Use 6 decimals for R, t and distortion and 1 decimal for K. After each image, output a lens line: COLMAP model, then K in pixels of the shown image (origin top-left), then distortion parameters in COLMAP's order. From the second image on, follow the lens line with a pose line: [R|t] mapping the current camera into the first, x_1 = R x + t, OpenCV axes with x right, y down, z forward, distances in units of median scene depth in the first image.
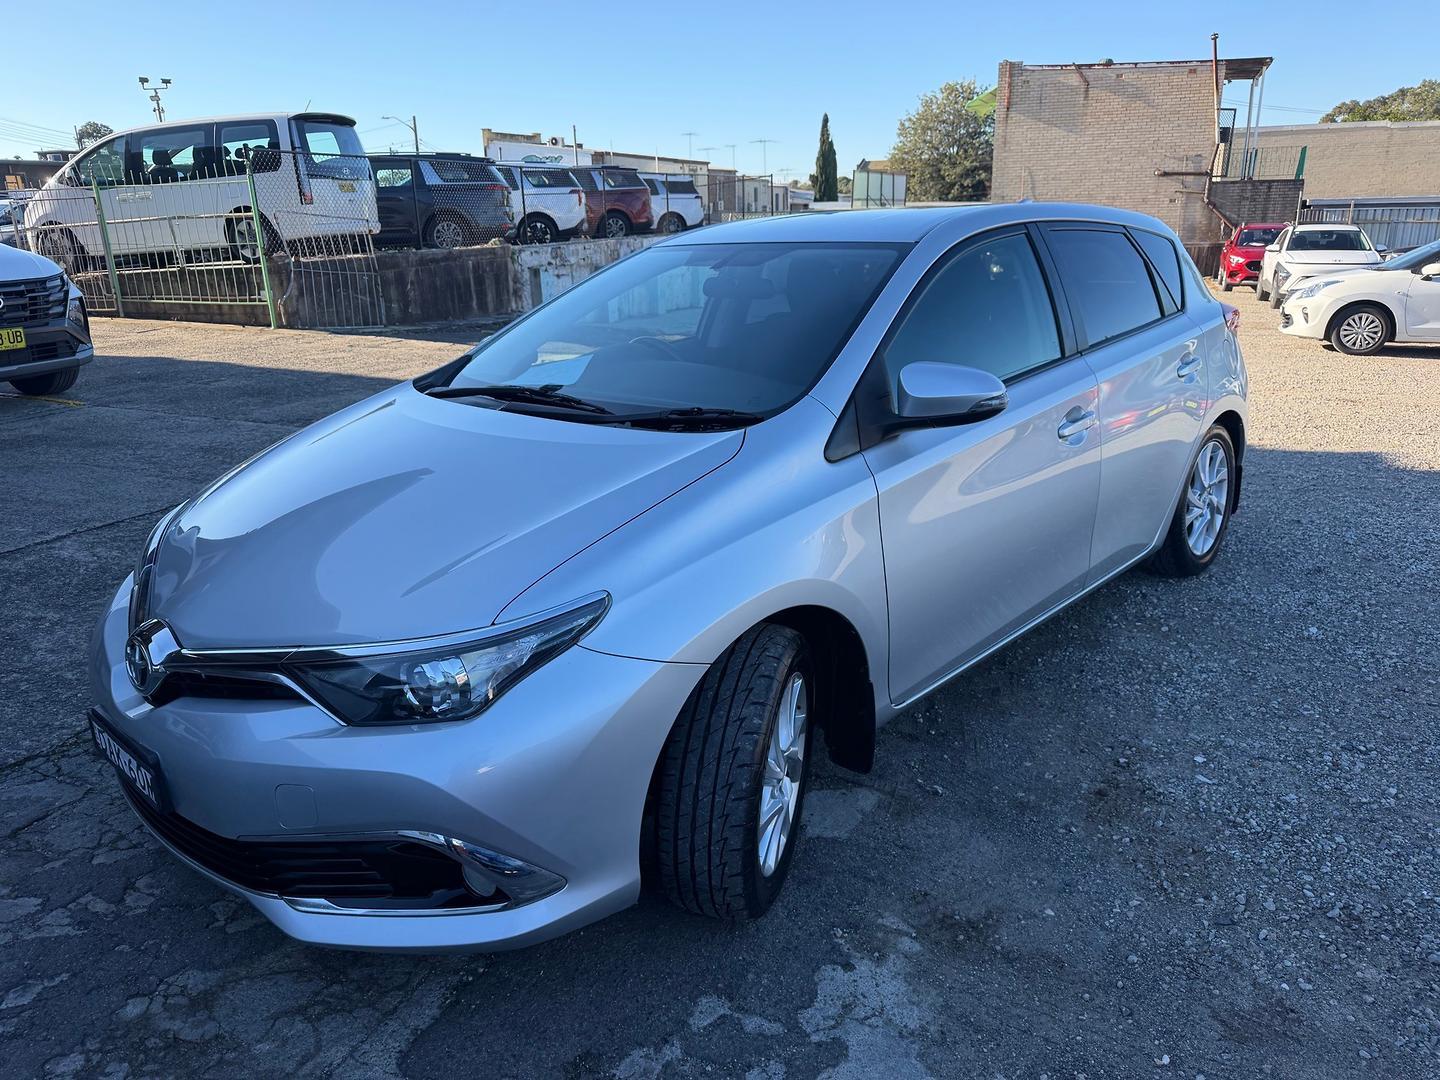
lens RADIAL K [[1026.3, 0, 722.1], [0, 1026.3, 542.2], [0, 0, 1]] dist [0.002198, -0.009473]
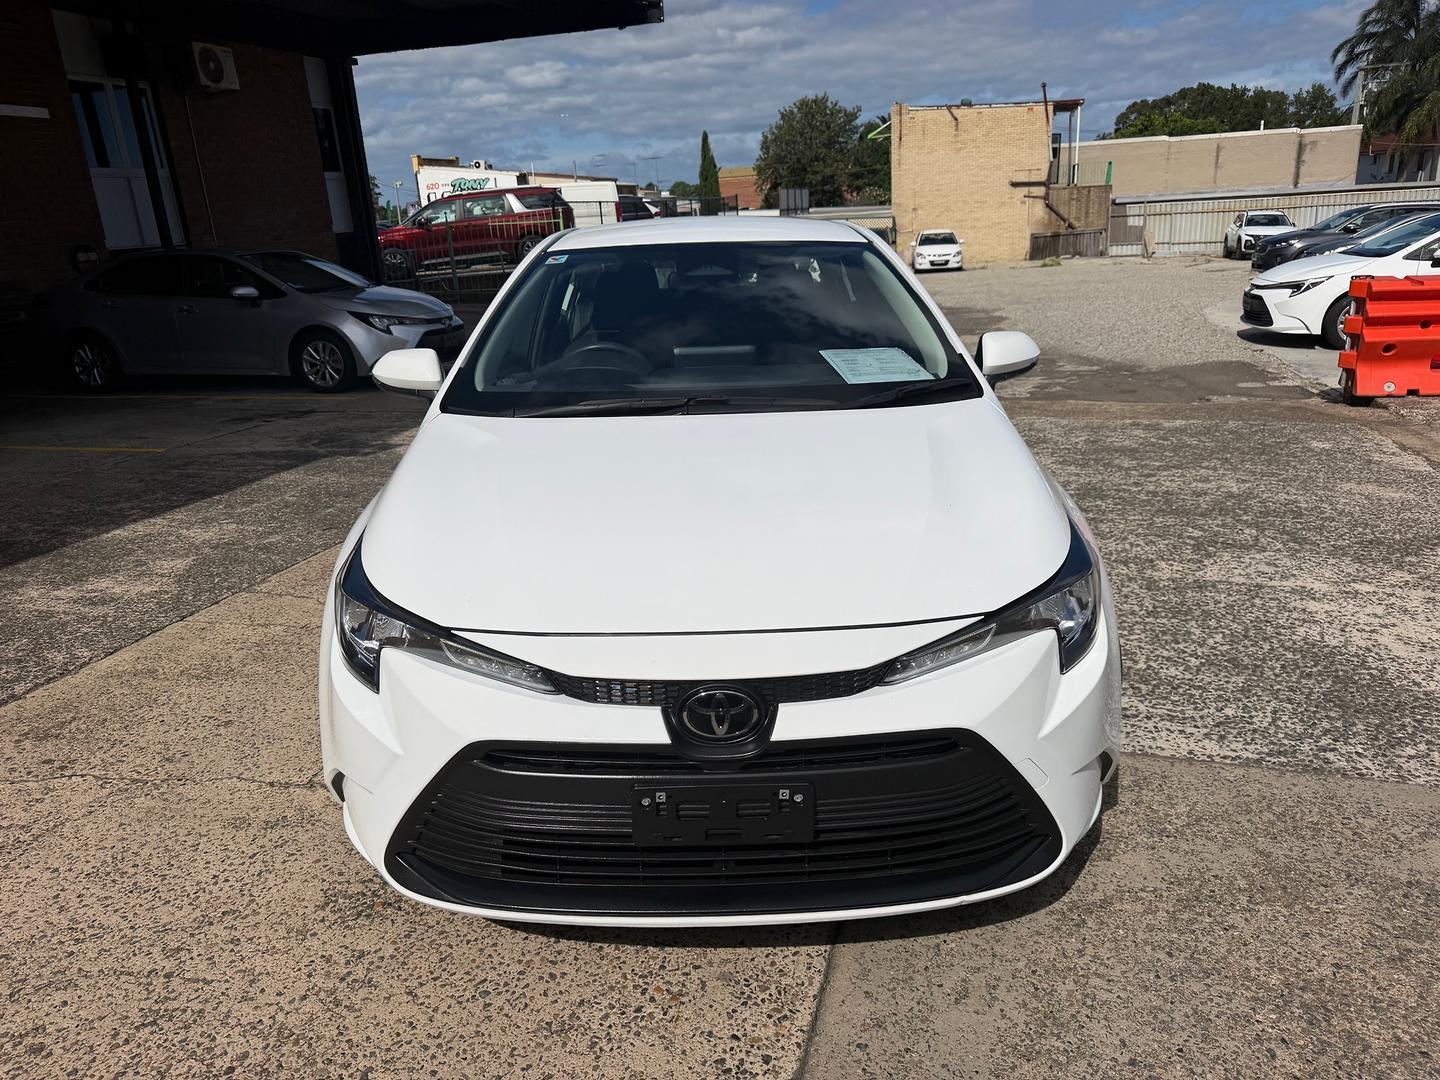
lens RADIAL K [[1026.3, 0, 713.4], [0, 1026.3, 550.1], [0, 0, 1]] dist [0.002198, -0.009473]
pose [[0.988710, -0.078001, 0.127940, -0.117636], [0.077776, 0.996948, 0.006762, 0.057531], [-0.128077, 0.003265, 0.991759, -0.199132]]
